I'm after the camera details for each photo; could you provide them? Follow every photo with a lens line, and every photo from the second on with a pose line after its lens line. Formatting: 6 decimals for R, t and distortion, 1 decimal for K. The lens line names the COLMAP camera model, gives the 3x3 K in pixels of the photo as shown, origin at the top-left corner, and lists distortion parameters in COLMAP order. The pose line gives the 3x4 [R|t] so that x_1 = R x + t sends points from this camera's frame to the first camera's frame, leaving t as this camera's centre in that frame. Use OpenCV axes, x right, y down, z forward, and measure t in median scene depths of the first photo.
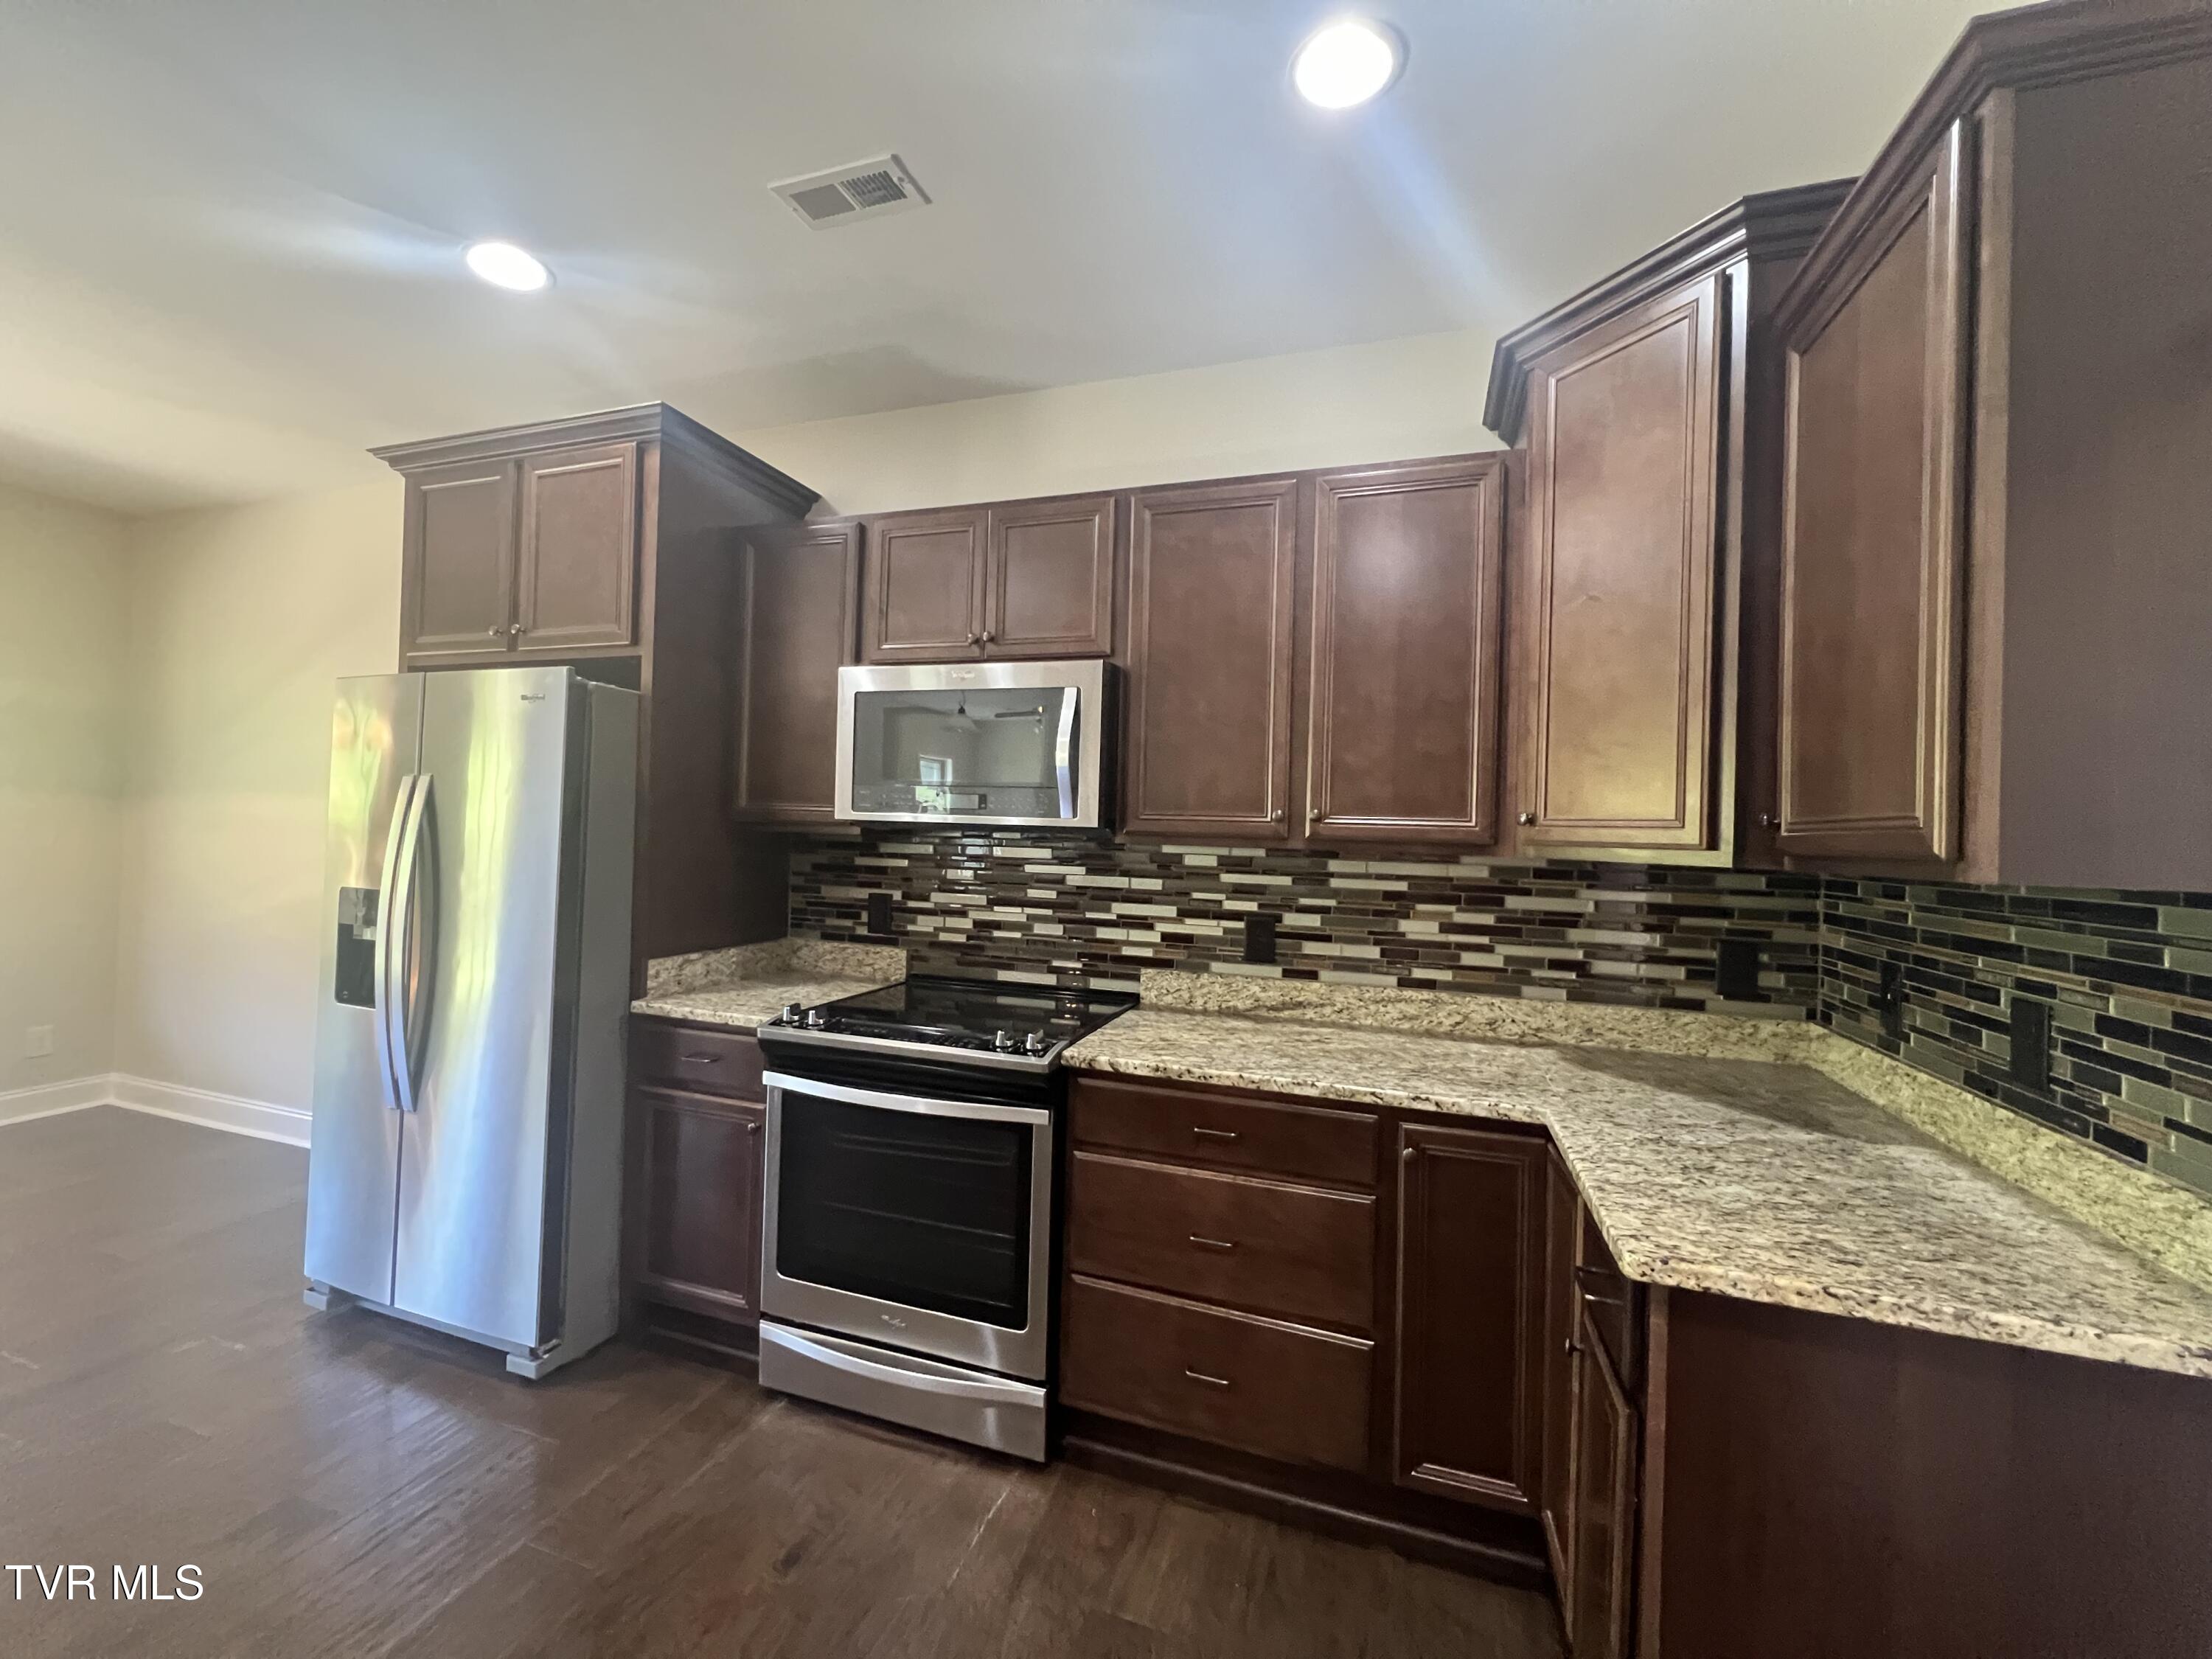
lens RADIAL K [[883.8, 0, 1115.2], [0, 883.8, 825.2], [0, 0, 1]] dist [-0.004611, 0.001143]
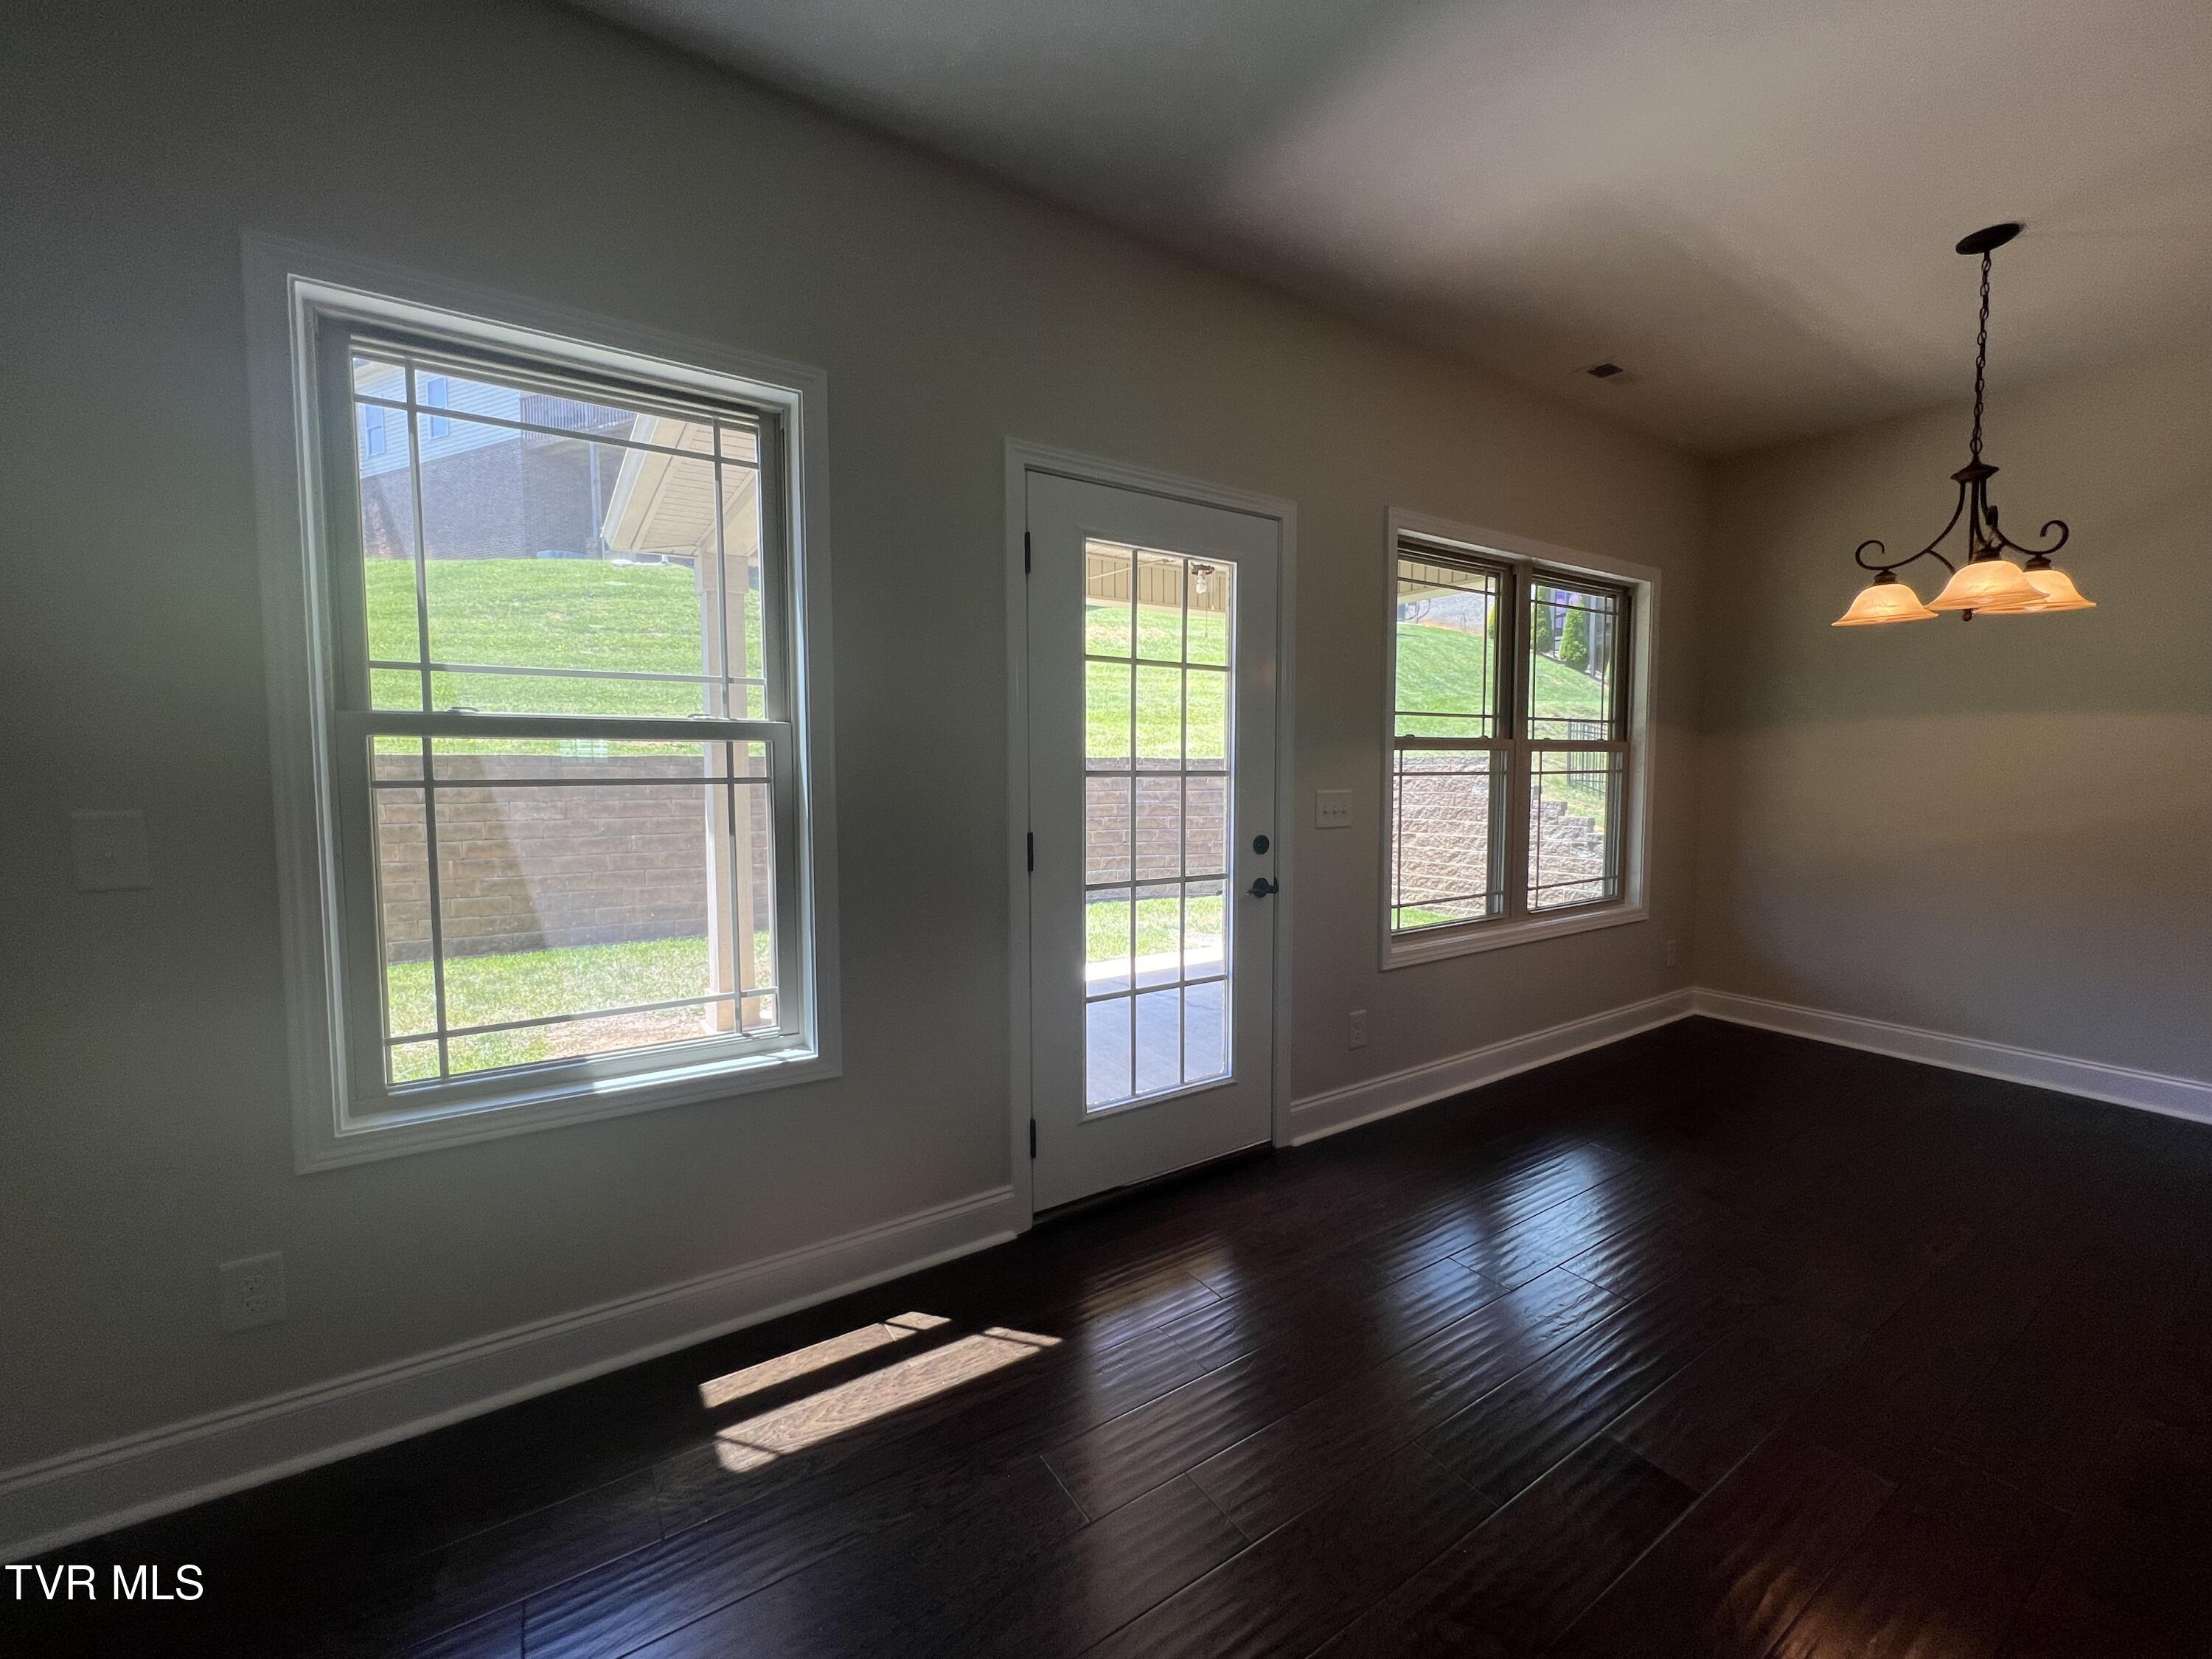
lens RADIAL K [[883.8, 0, 1097.5], [0, 883.8, 828.2], [0, 0, 1]] dist [-0.004611, 0.001143]
pose [[0.795595, -0.002973, -0.605822, -1.841900], [0.040621, 0.997999, 0.048448, 0.007255], [0.604466, -0.063154, 0.794124, -0.512944]]
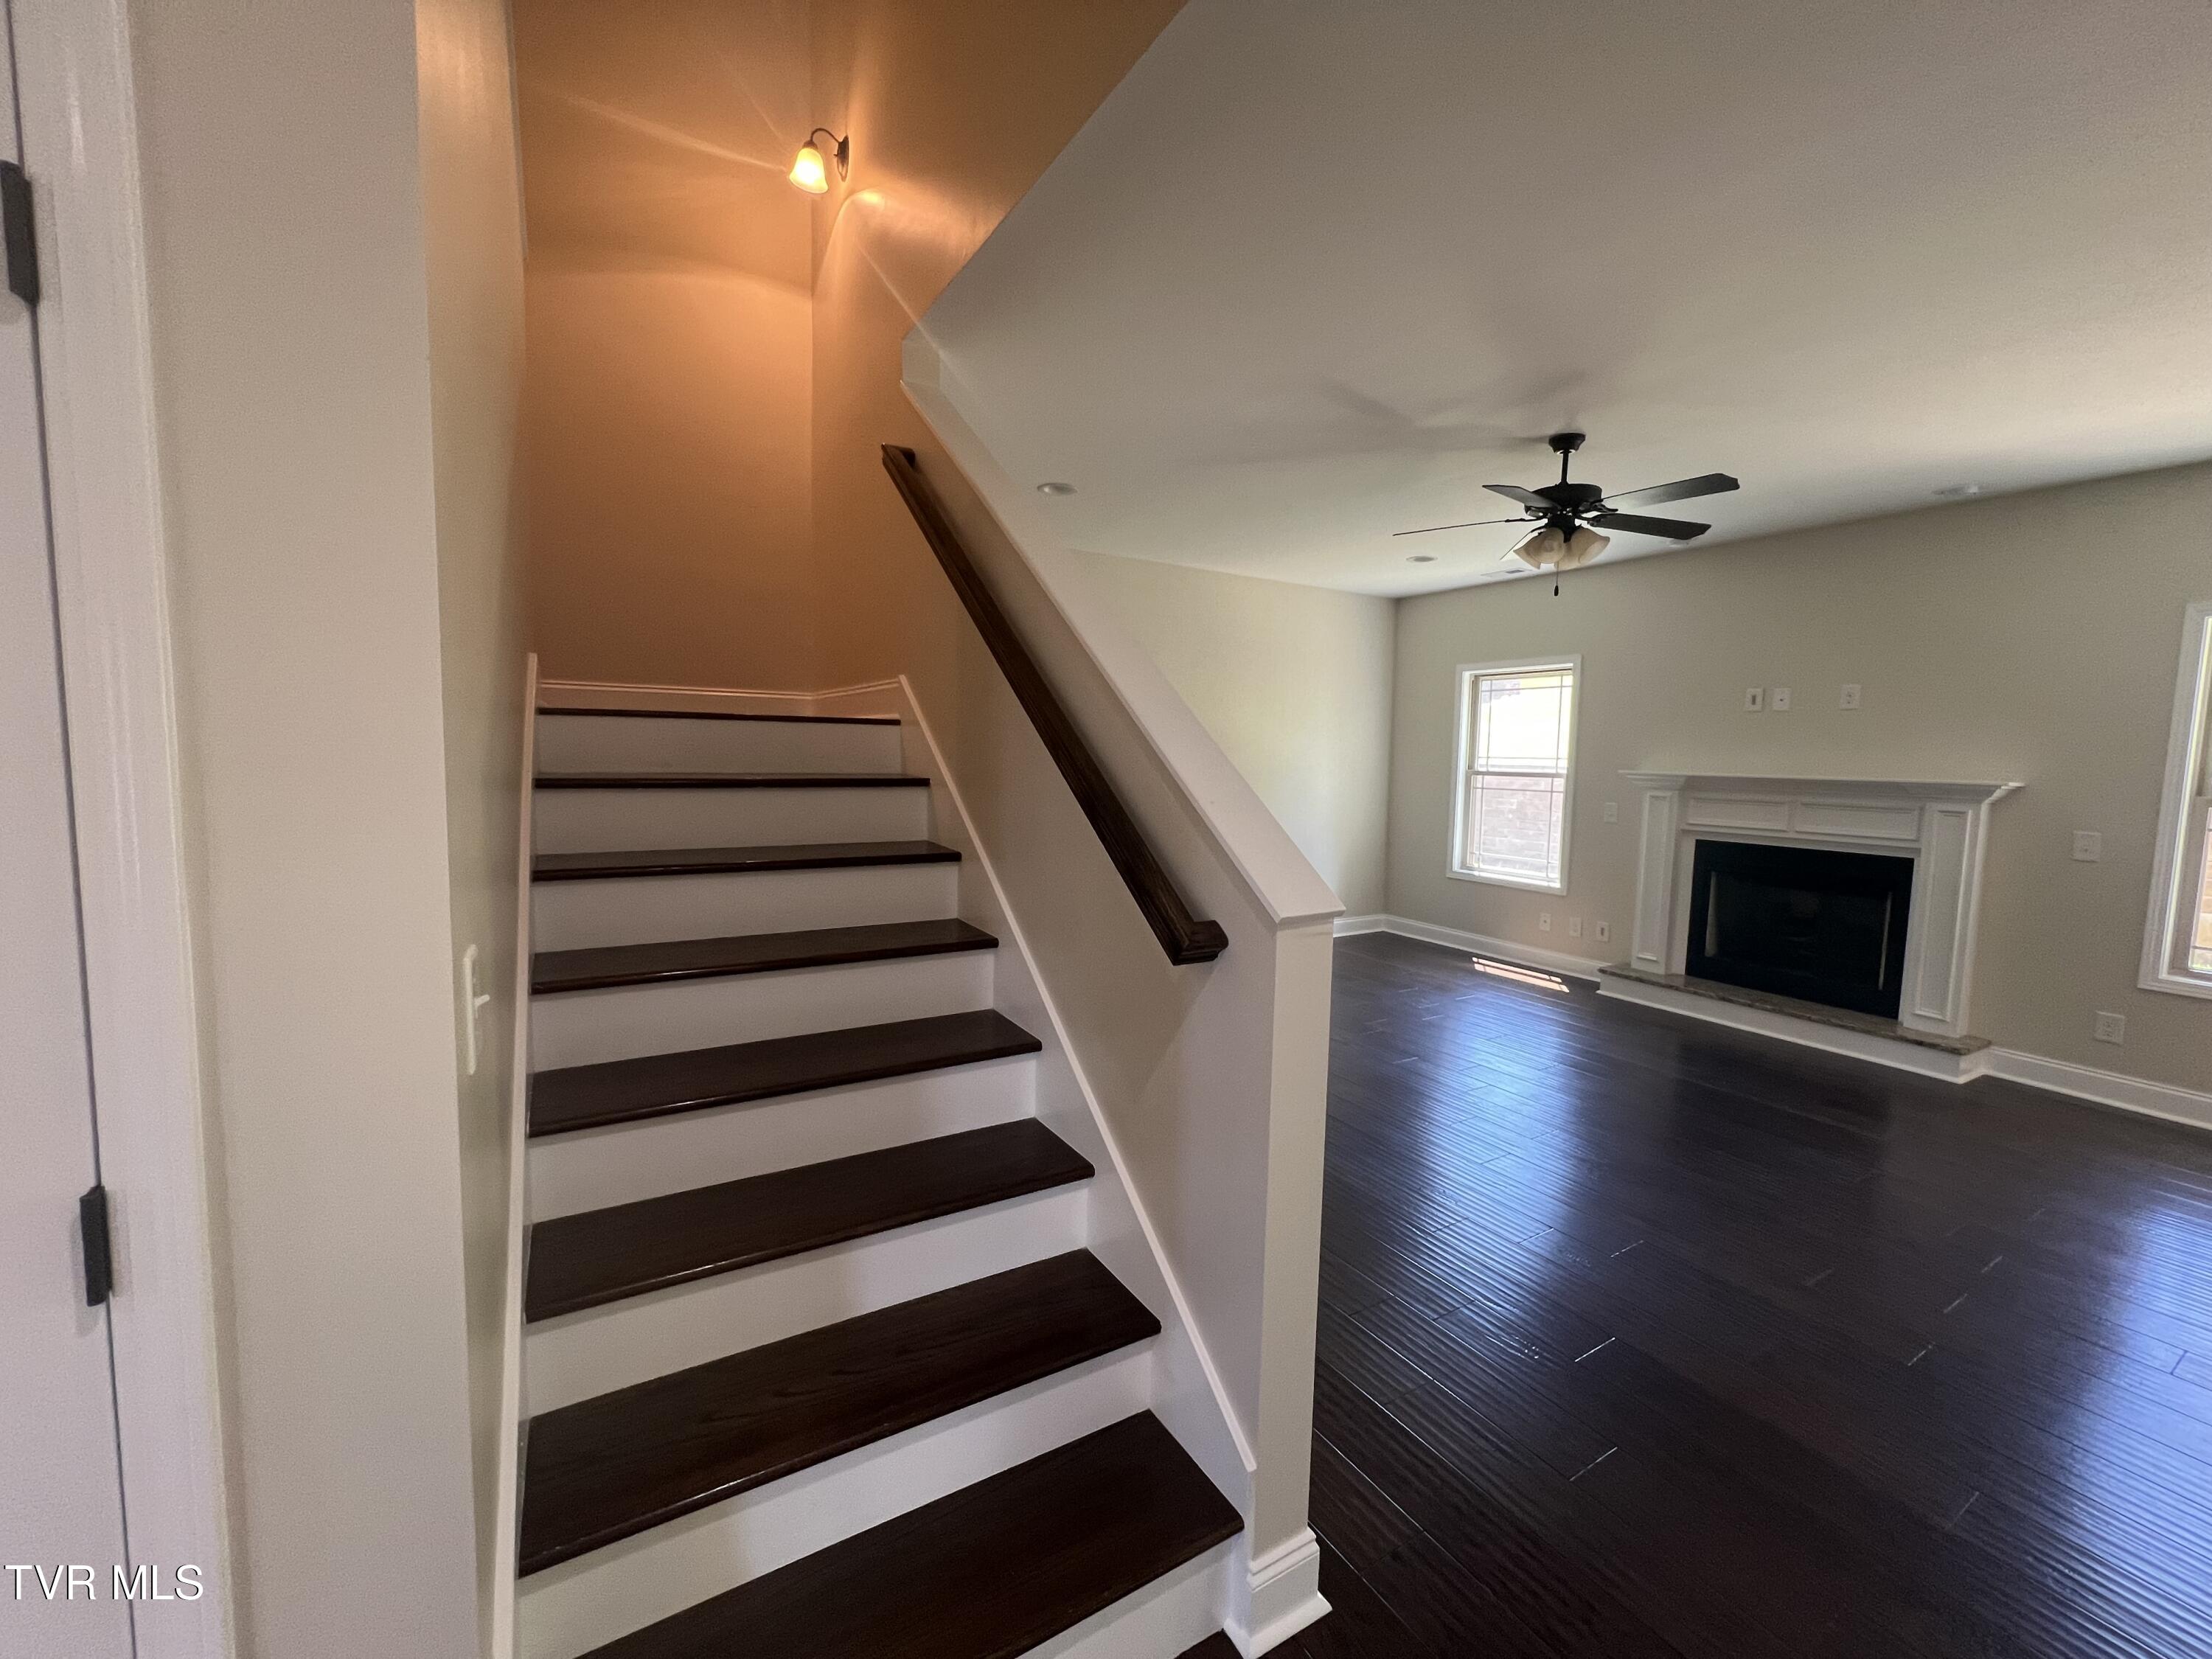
lens RADIAL K [[883.8, 0, 1103.5], [0, 883.8, 825.8], [0, 0, 1]] dist [-0.004611, 0.001143]
pose [[-0.633886, 0.011294, -0.773344, -0.258363], [-0.040518, 0.998035, 0.047786, -0.021372], [0.772364, 0.061625, -0.632183, -0.833289]]
